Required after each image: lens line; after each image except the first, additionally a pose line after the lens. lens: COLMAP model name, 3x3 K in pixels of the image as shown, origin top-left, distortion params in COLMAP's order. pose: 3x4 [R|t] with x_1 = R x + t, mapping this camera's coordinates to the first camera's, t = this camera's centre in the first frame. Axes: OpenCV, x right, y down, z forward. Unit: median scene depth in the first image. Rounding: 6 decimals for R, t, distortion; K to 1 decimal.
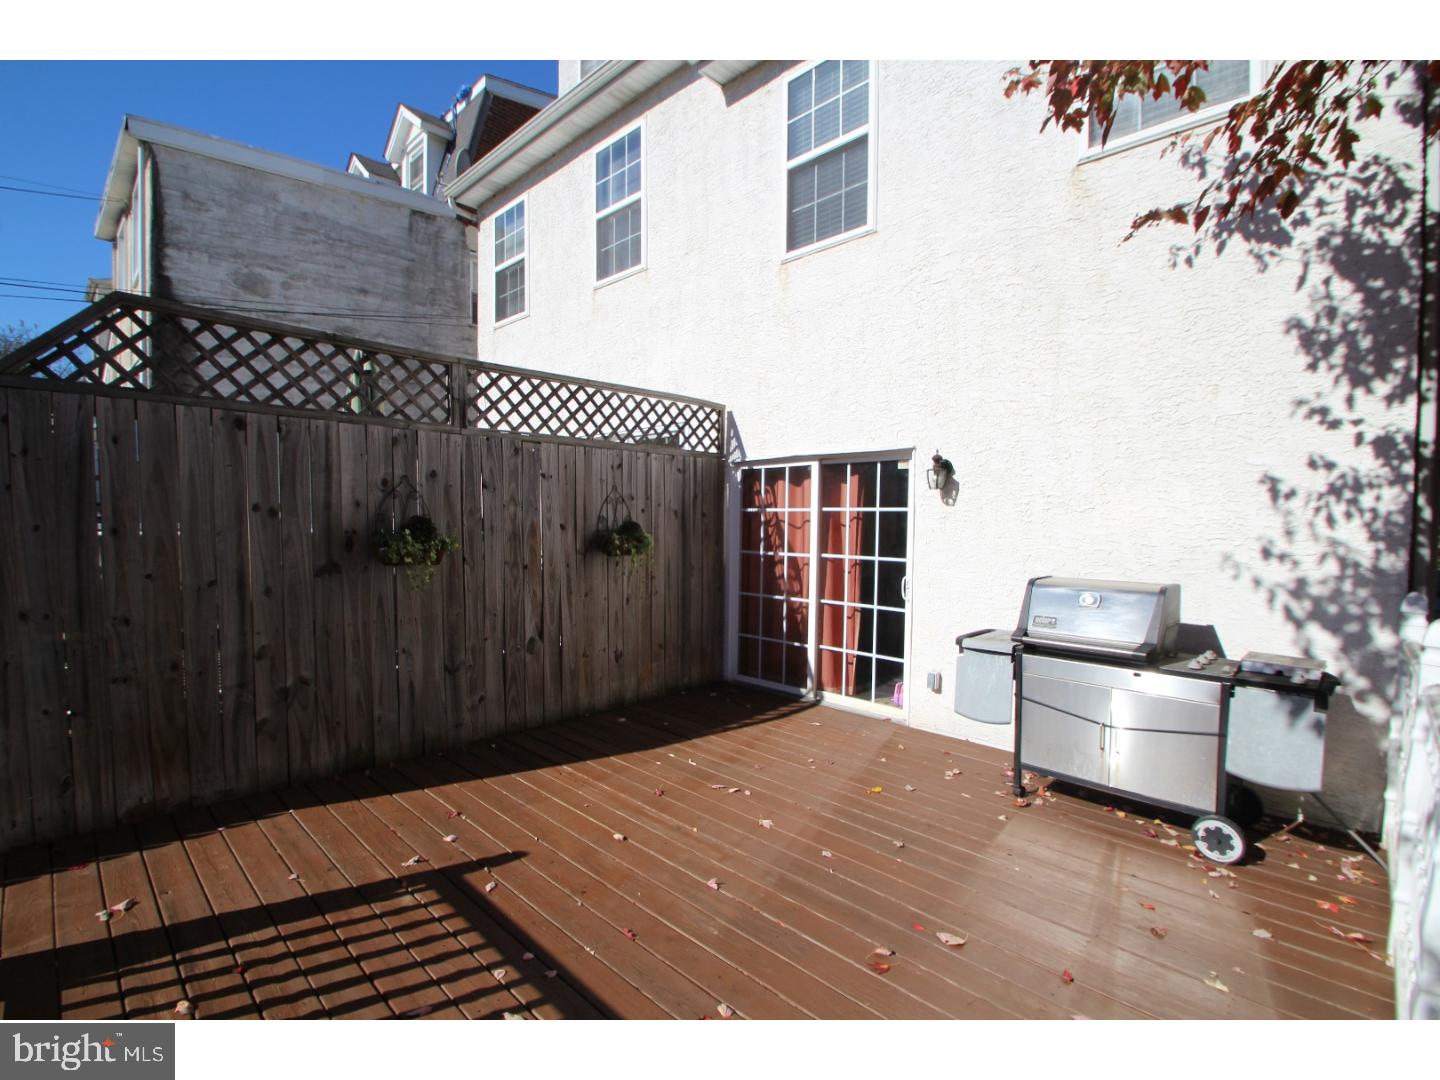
lens RADIAL K [[668.2, 0, 722.0], [0, 668.2, 543.9], [0, 0, 1]] dist [0.000926, -0.009644]
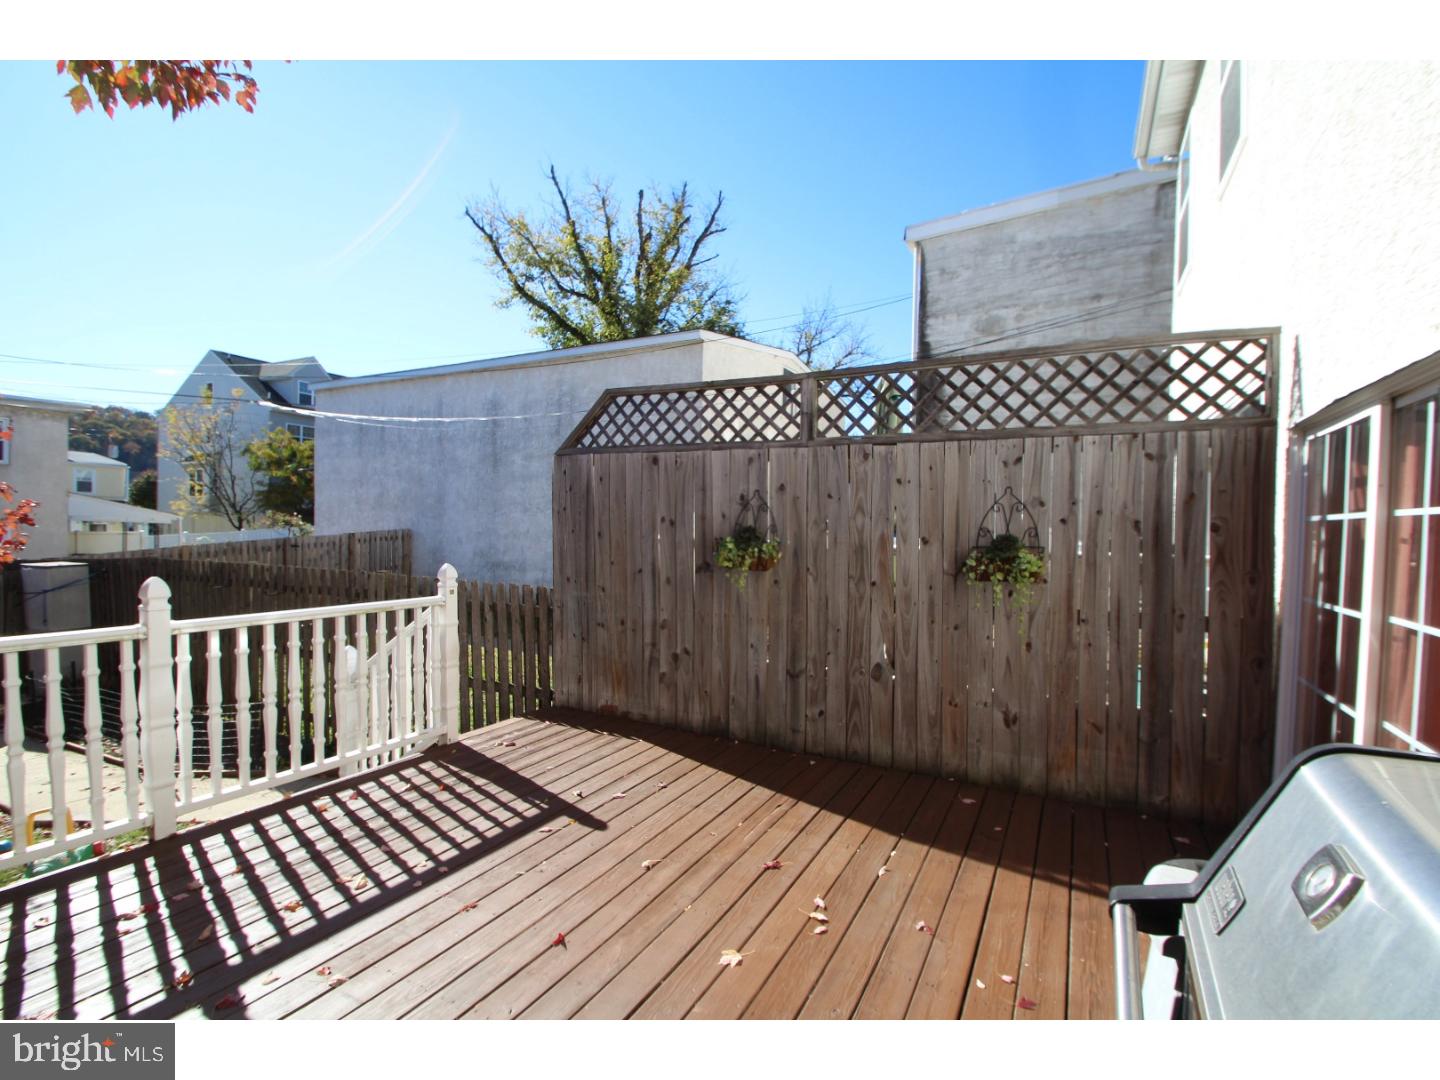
lens RADIAL K [[668.2, 0, 722.0], [0, 668.2, 543.9], [0, 0, 1]] dist [0.000926, -0.009644]
pose [[0.280563, 0.019236, -0.959643, 0.542313], [-0.053459, 0.998560, 0.004387, -0.012770], [0.958346, 0.050071, 0.281187, 0.577556]]
